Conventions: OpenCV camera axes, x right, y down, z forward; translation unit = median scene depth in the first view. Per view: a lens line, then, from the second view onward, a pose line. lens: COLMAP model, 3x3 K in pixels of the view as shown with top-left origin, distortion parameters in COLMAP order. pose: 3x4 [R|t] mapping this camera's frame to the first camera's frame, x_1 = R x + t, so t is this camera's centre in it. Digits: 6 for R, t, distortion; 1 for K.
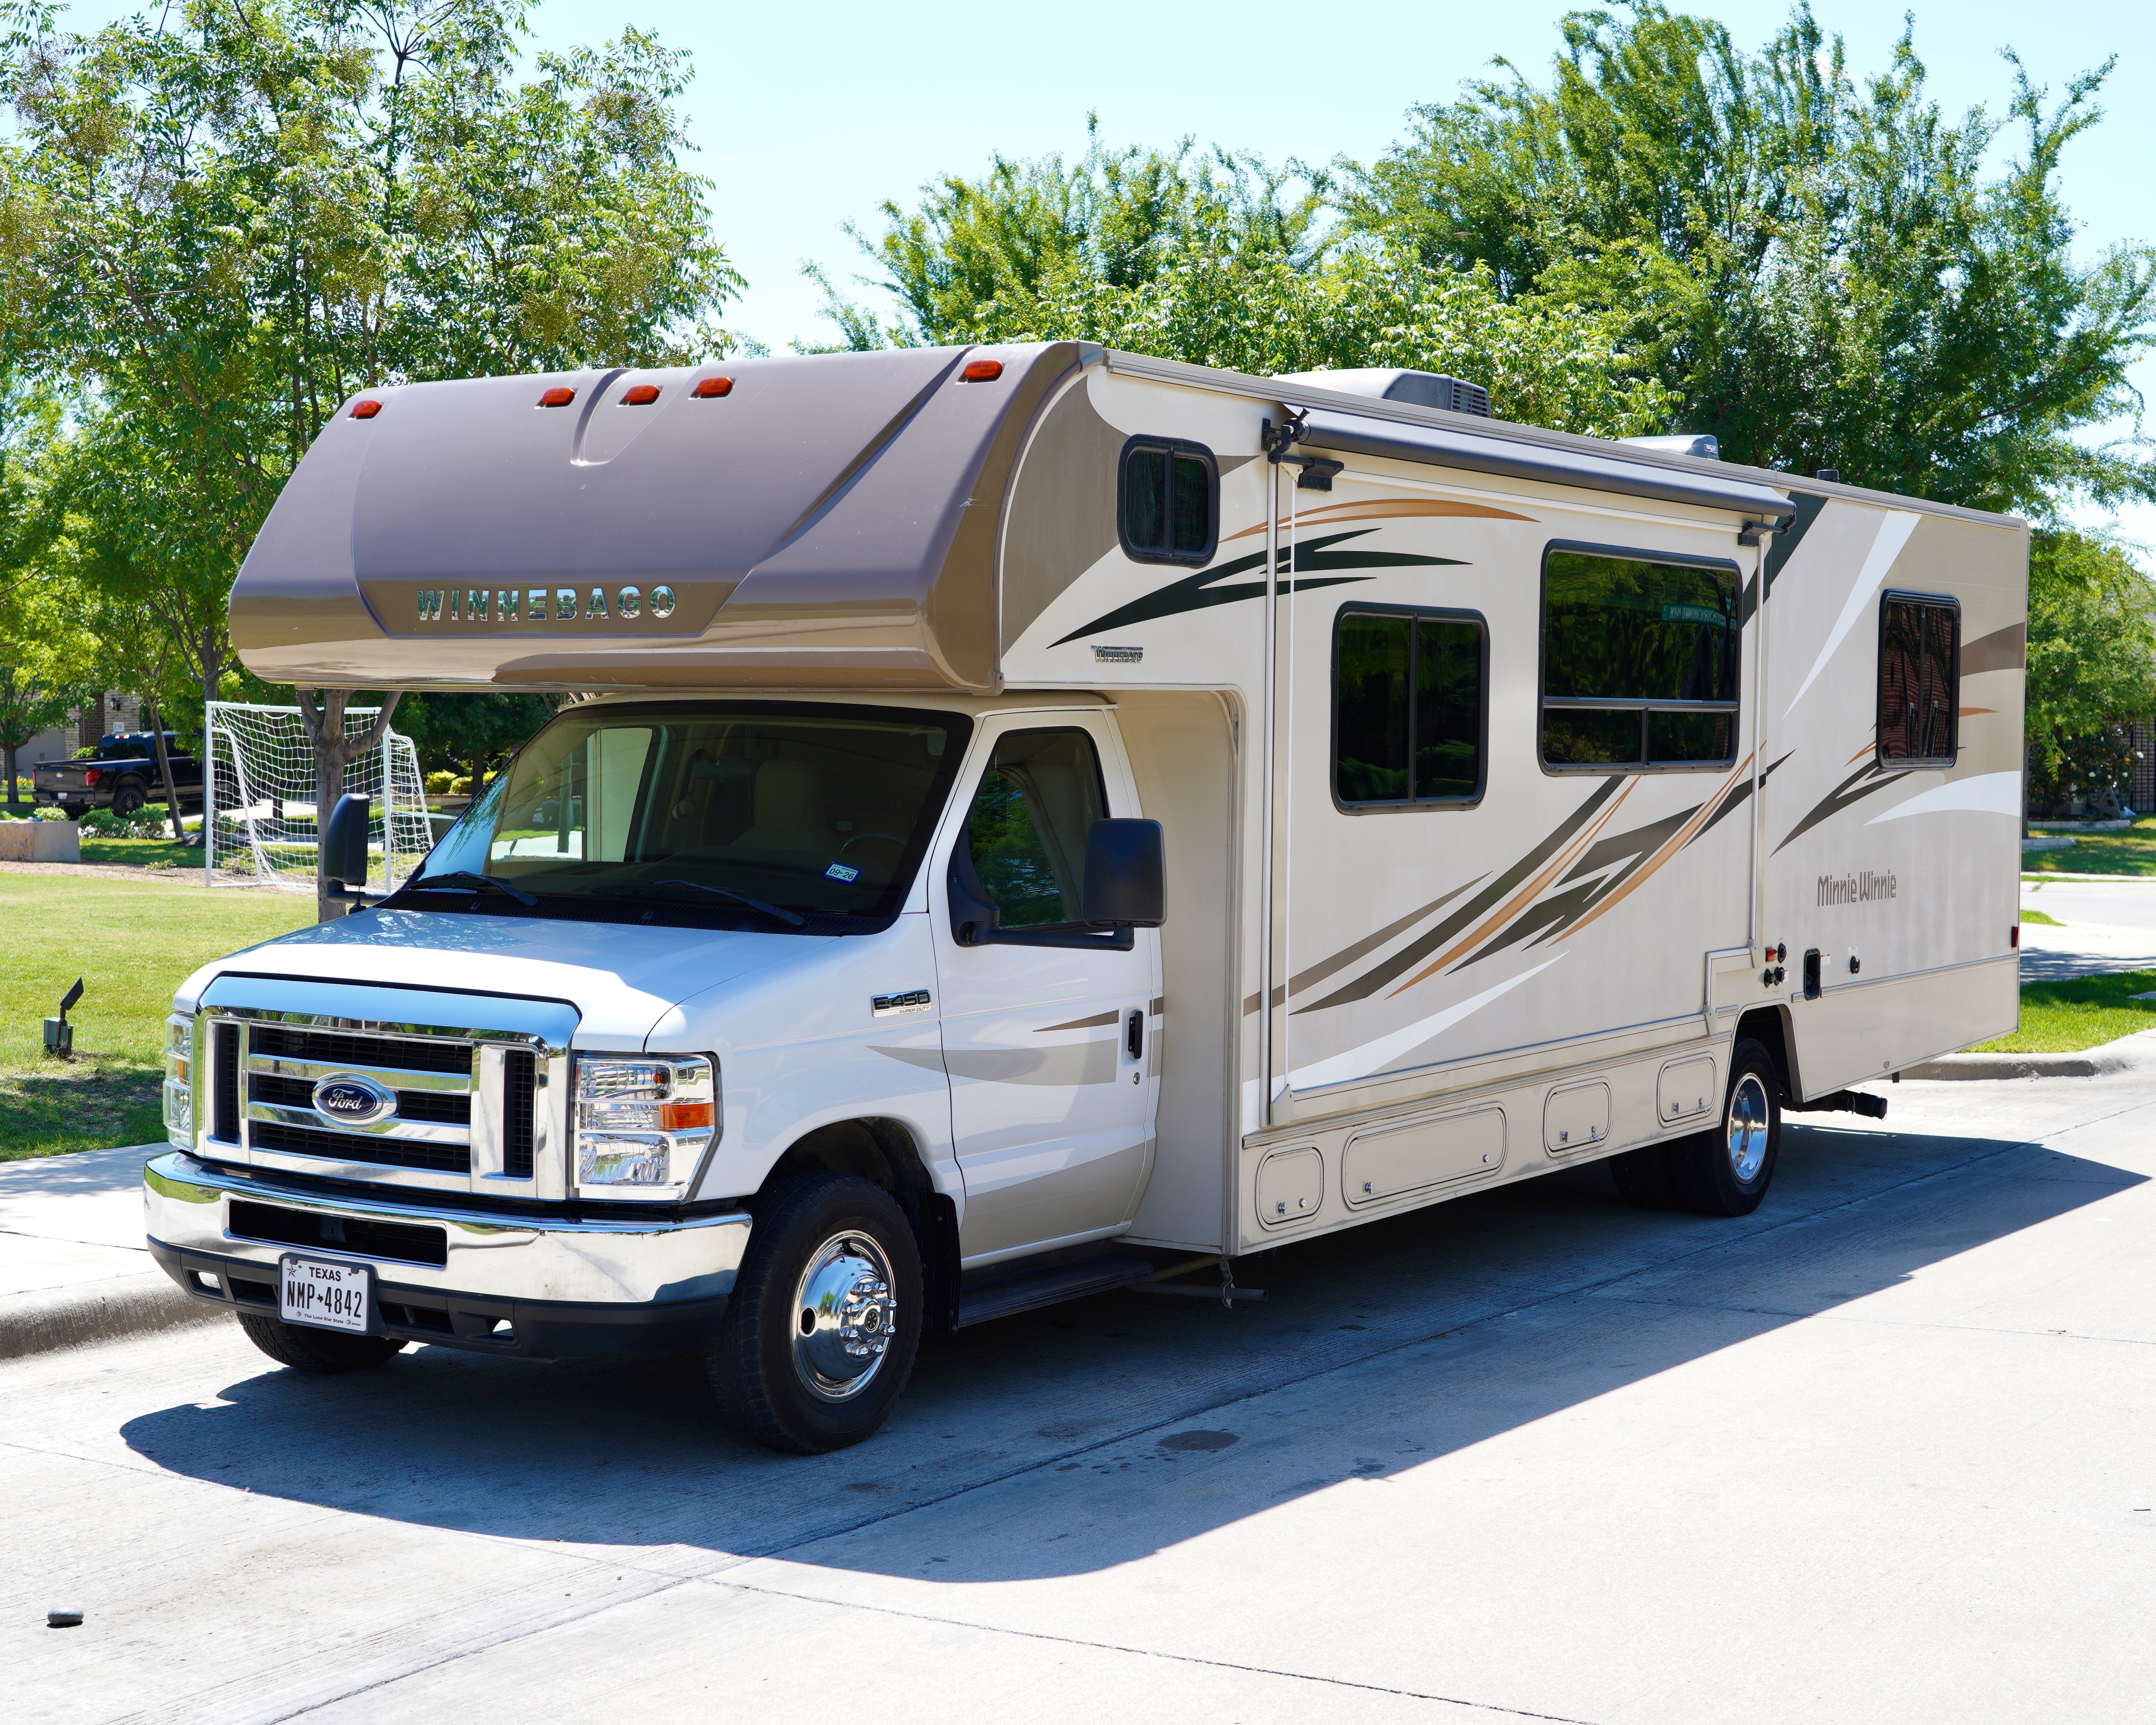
lens RADIAL K [[3389.2, 0, 1078.0], [0, 3389.2, 862.5], [0, 0, 1]] dist [-0.008102, -0.018428]
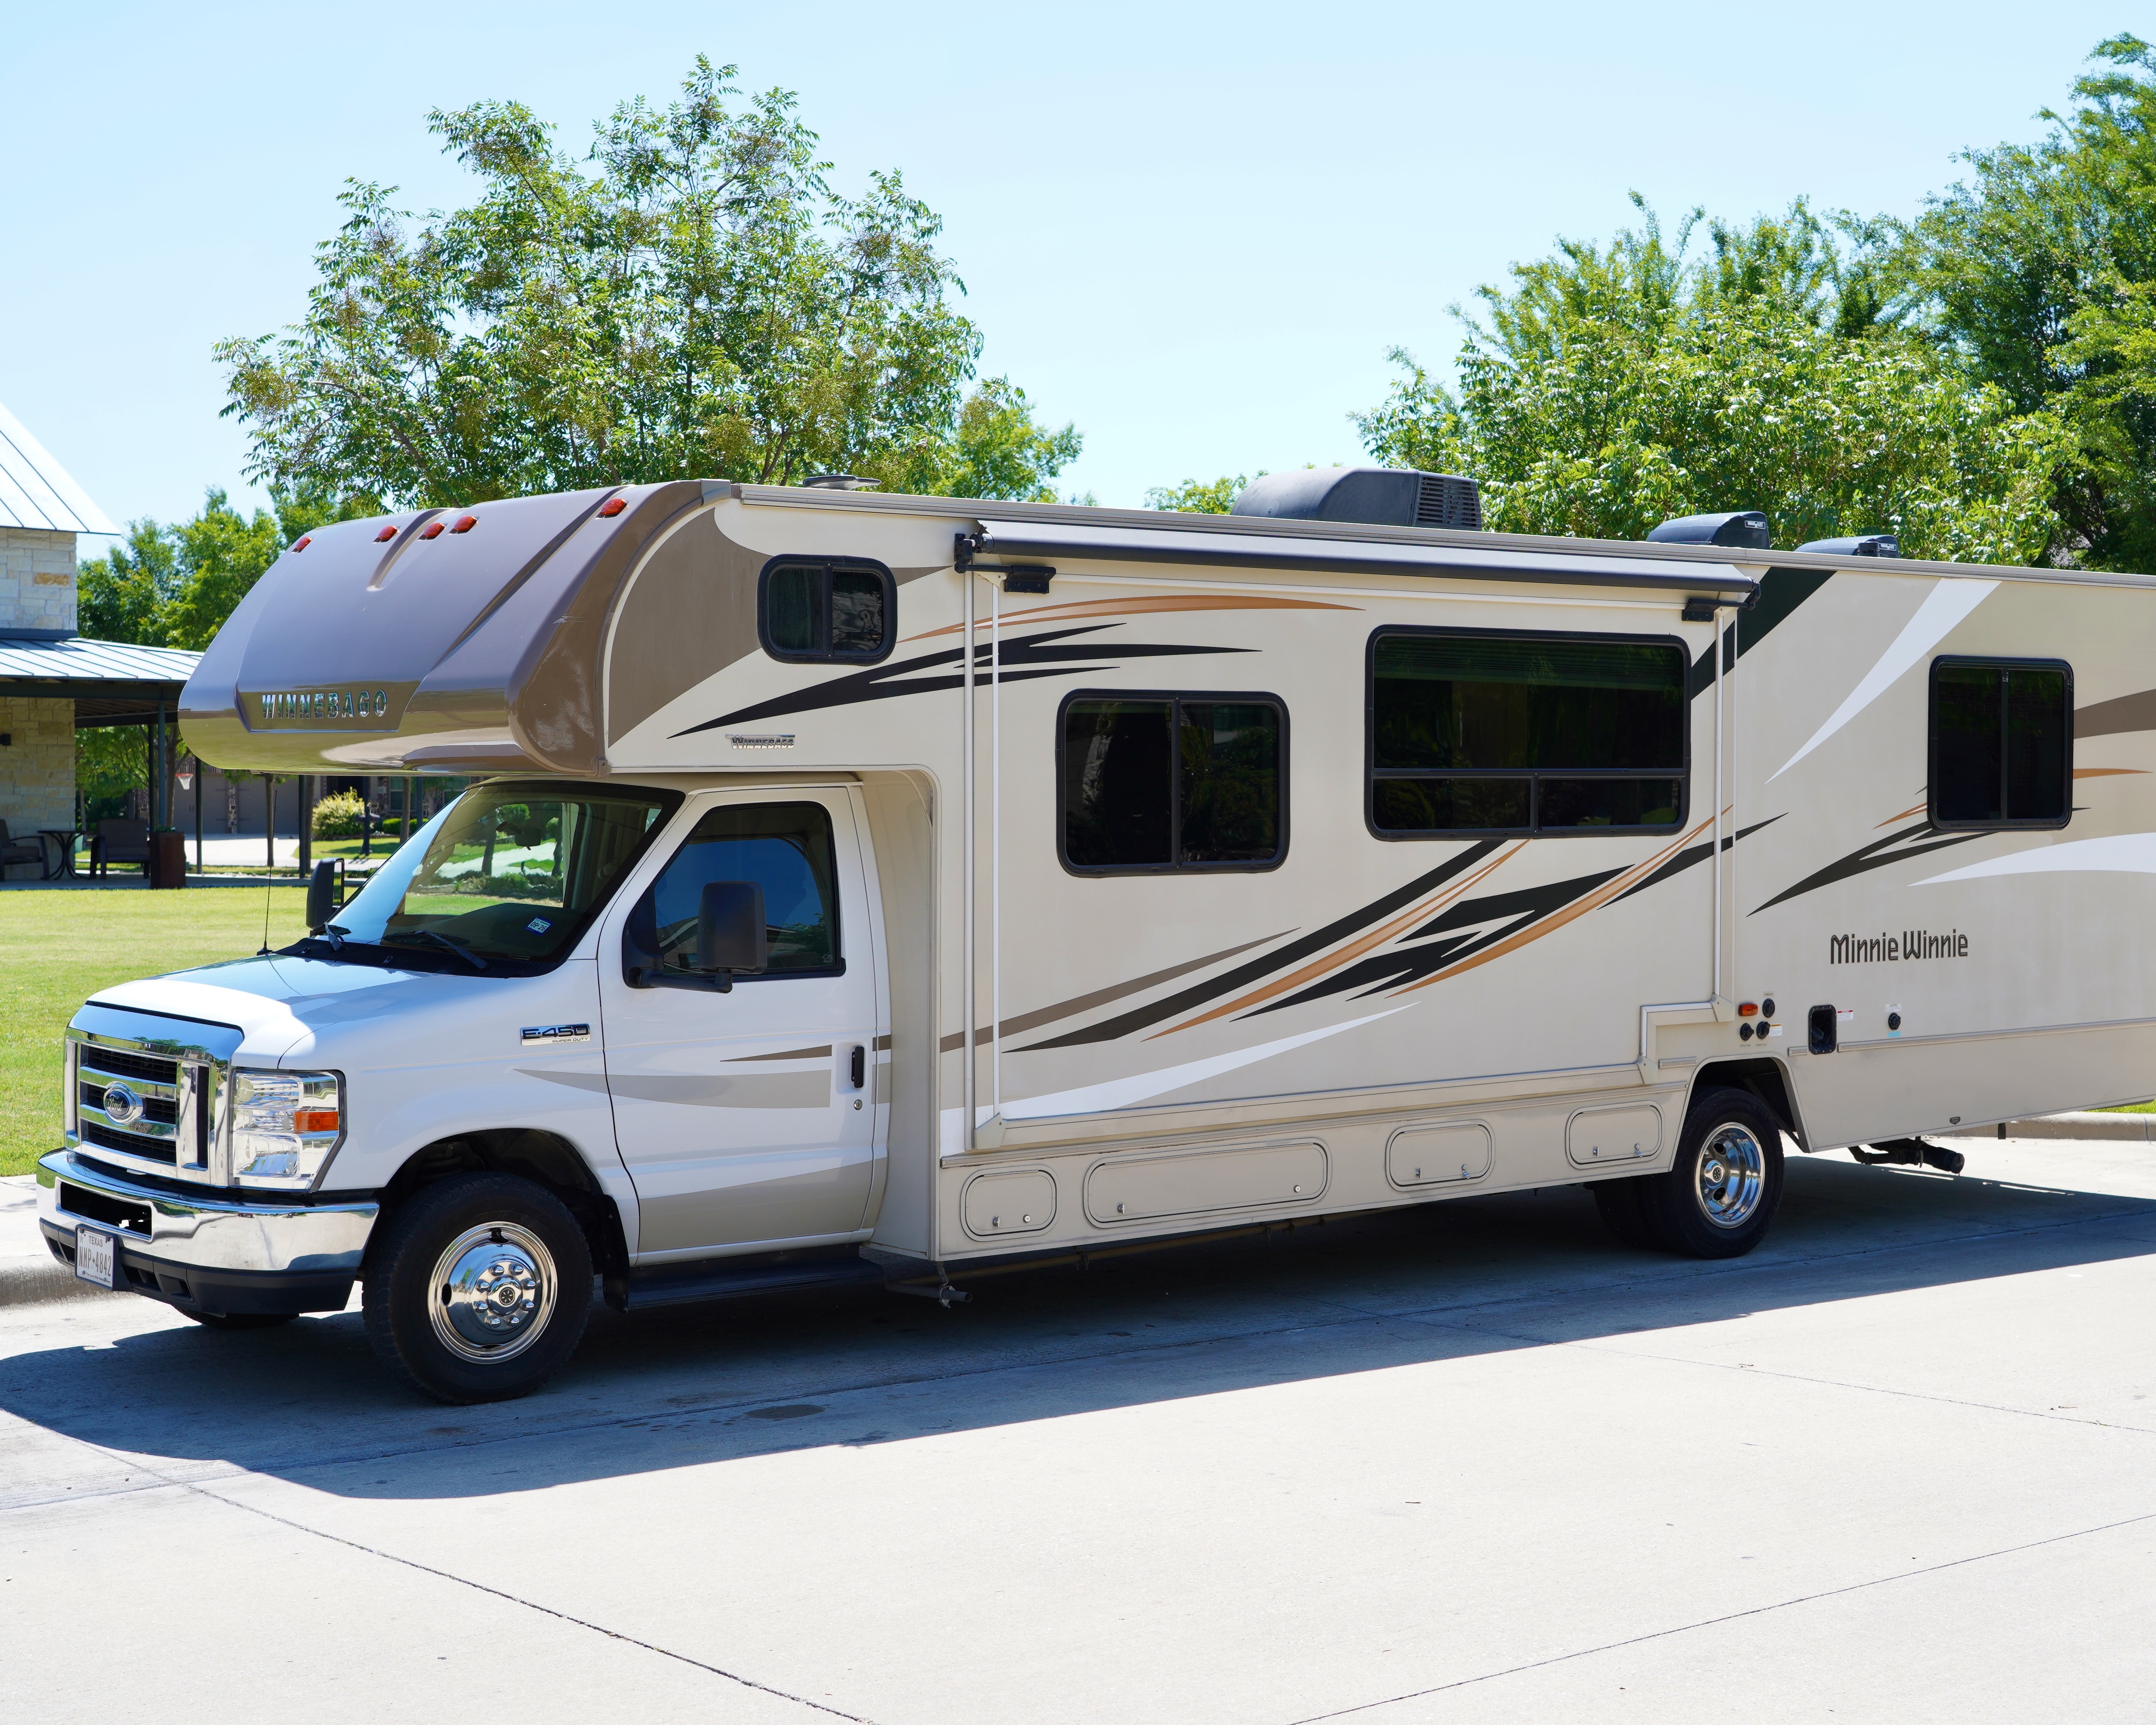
lens RADIAL K [[3363.2, 0, 1078.0], [0, 3363.2, 862.5], [0, 0, 1]] dist [0.008568, 0.018808]
pose [[0.953681, 0.000029, -0.300820, 0.433989], [-0.004792, 0.999875, -0.015096, -0.002122], [0.300782, 0.015839, 0.953561, -0.074680]]
